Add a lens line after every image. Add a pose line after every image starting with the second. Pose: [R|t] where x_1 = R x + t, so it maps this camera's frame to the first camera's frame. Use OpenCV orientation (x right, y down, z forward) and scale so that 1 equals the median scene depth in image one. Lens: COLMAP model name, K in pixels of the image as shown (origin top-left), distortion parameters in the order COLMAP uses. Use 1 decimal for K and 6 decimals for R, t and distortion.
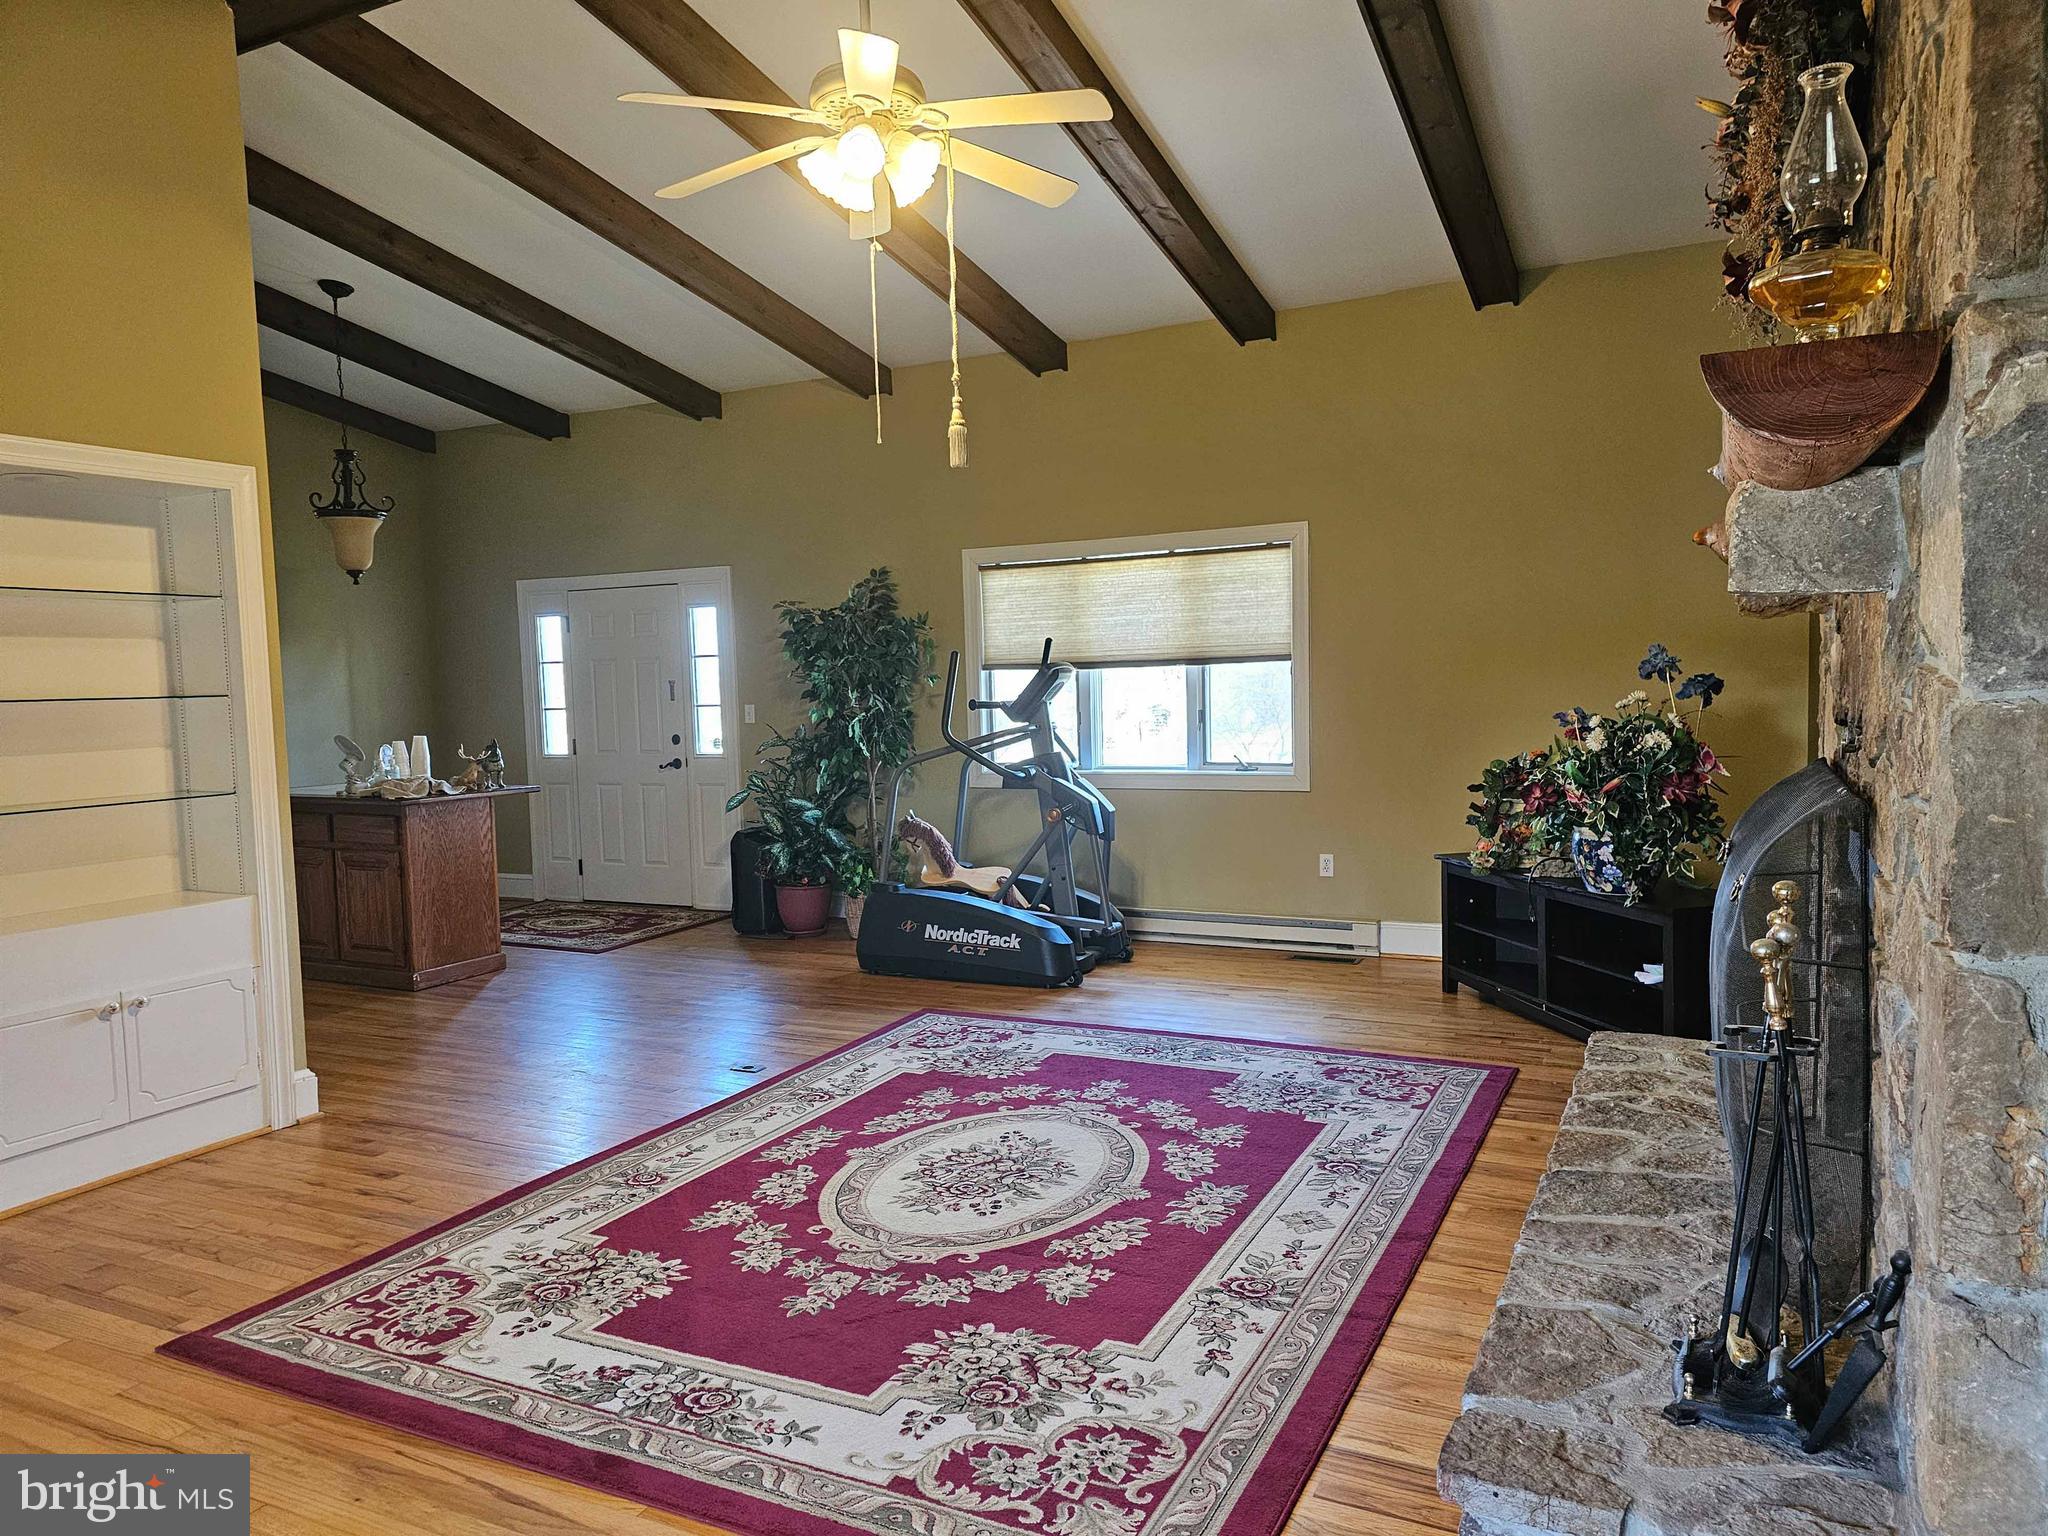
lens RADIAL K [[1378.7, 0, 1036.8], [0, 1378.7, 775.0], [0, 0, 1]] dist [0.075364, -0.056734]
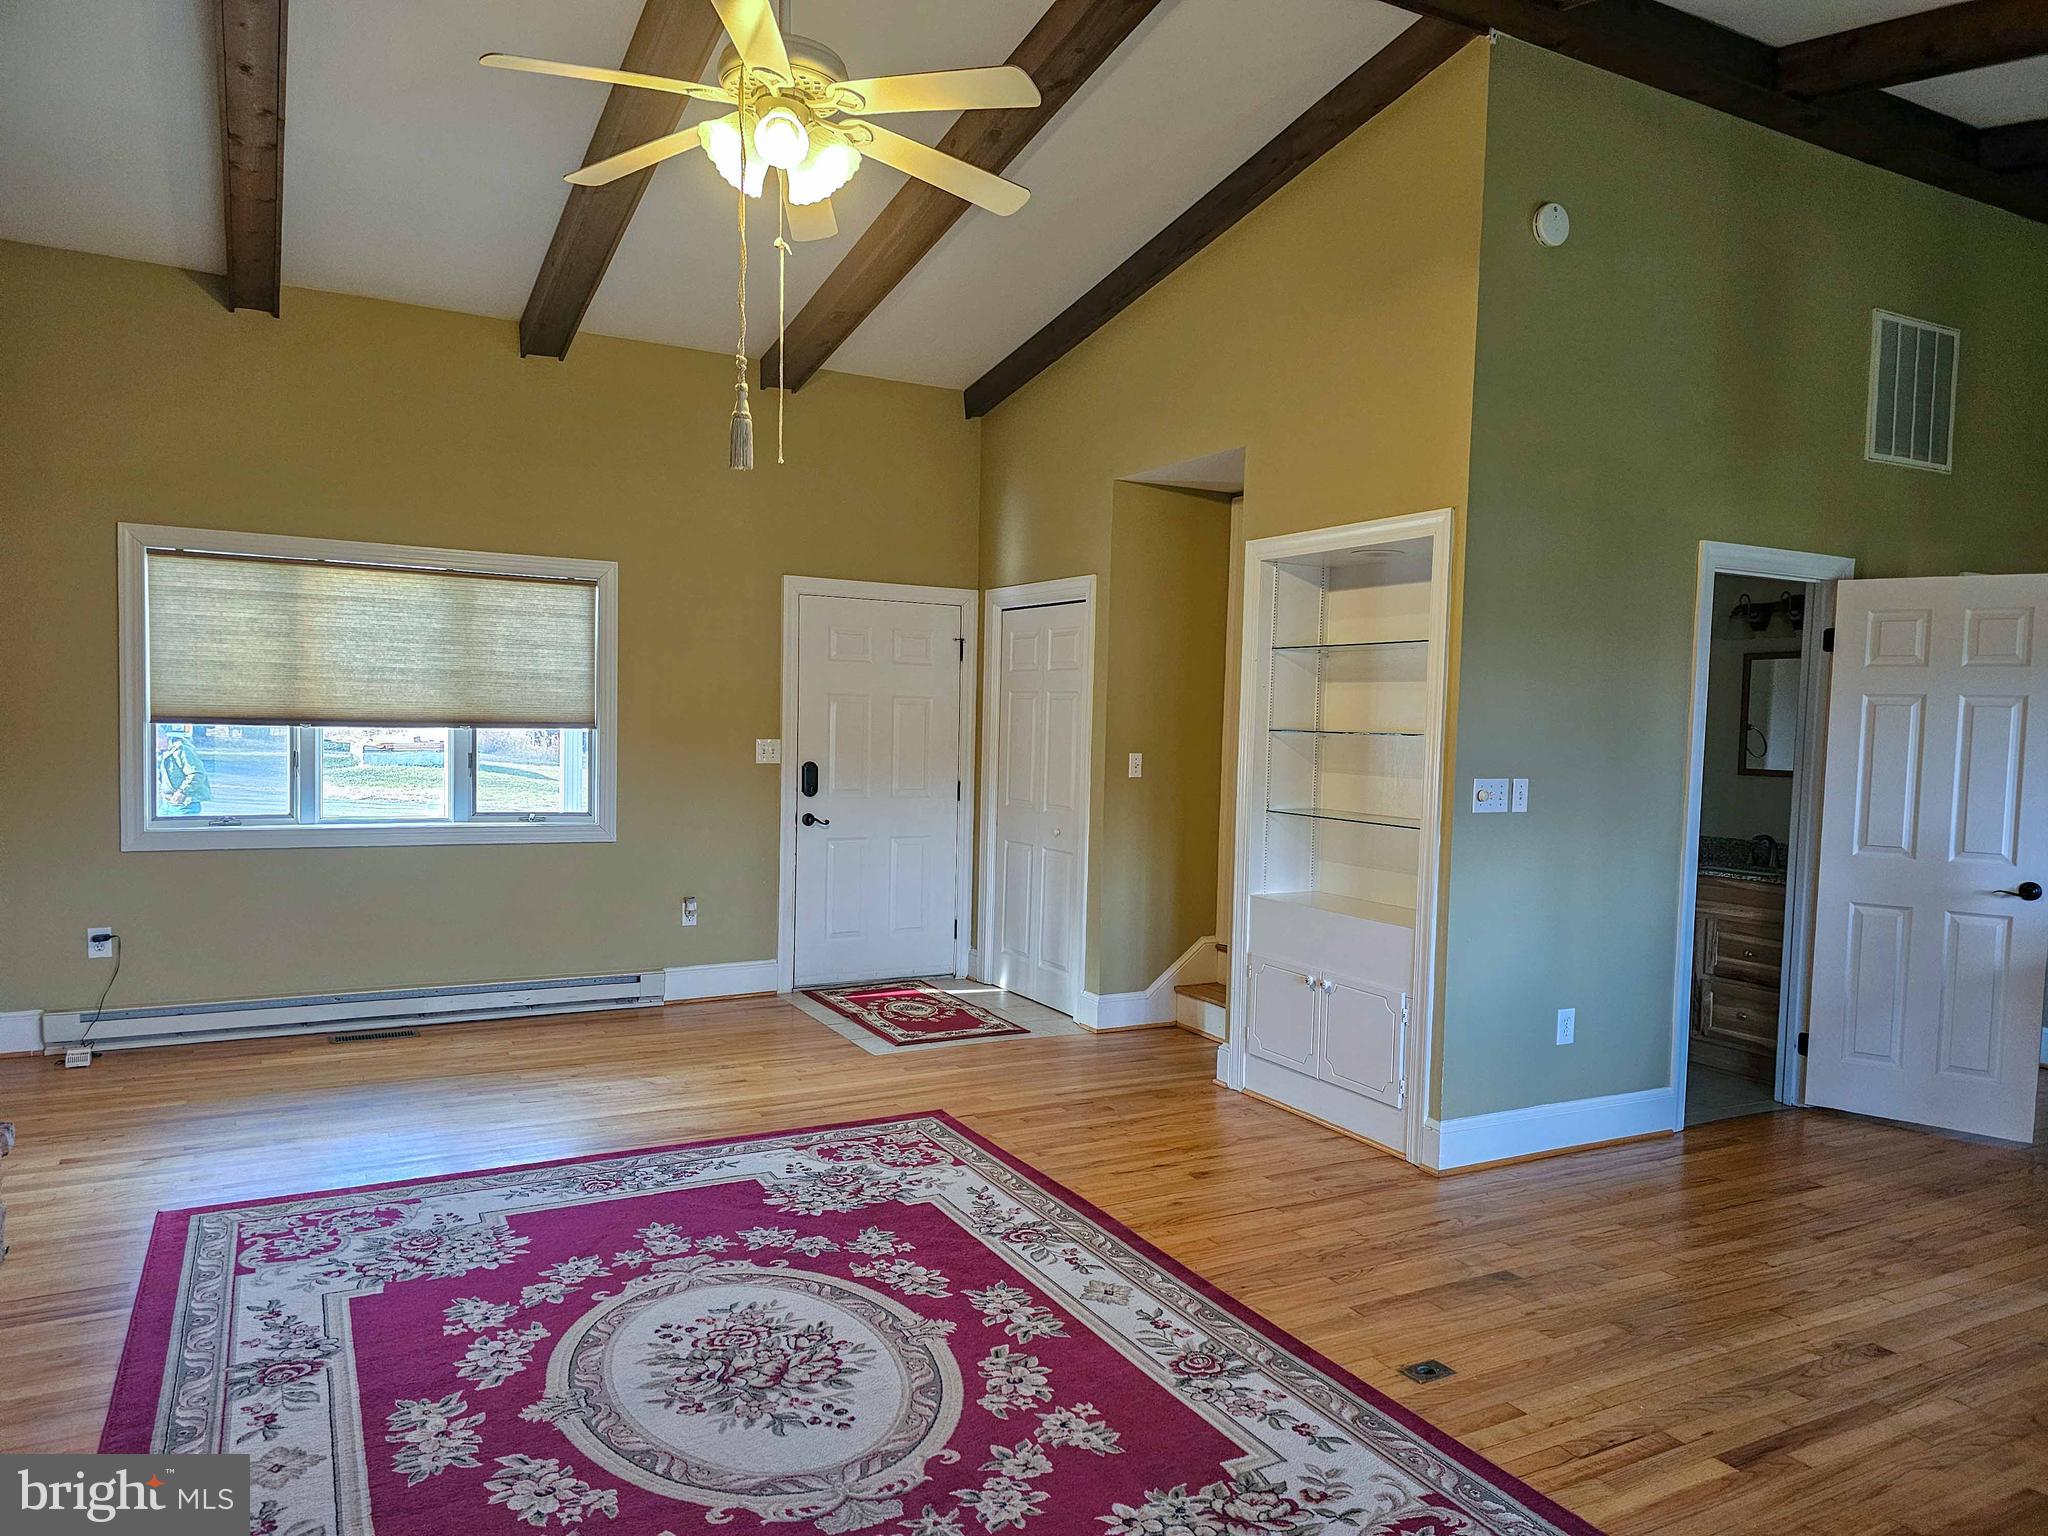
lens RADIAL K [[1378.7, 0, 1036.8], [0, 1378.7, 775.0], [0, 0, 1]] dist [0.075364, -0.056734]
pose [[-0.576761, 0.050400, -0.815357, 0.554205], [-0.063701, 0.992281, 0.106396, -0.152428], [0.814426, 0.113304, -0.569098, 1.708375]]
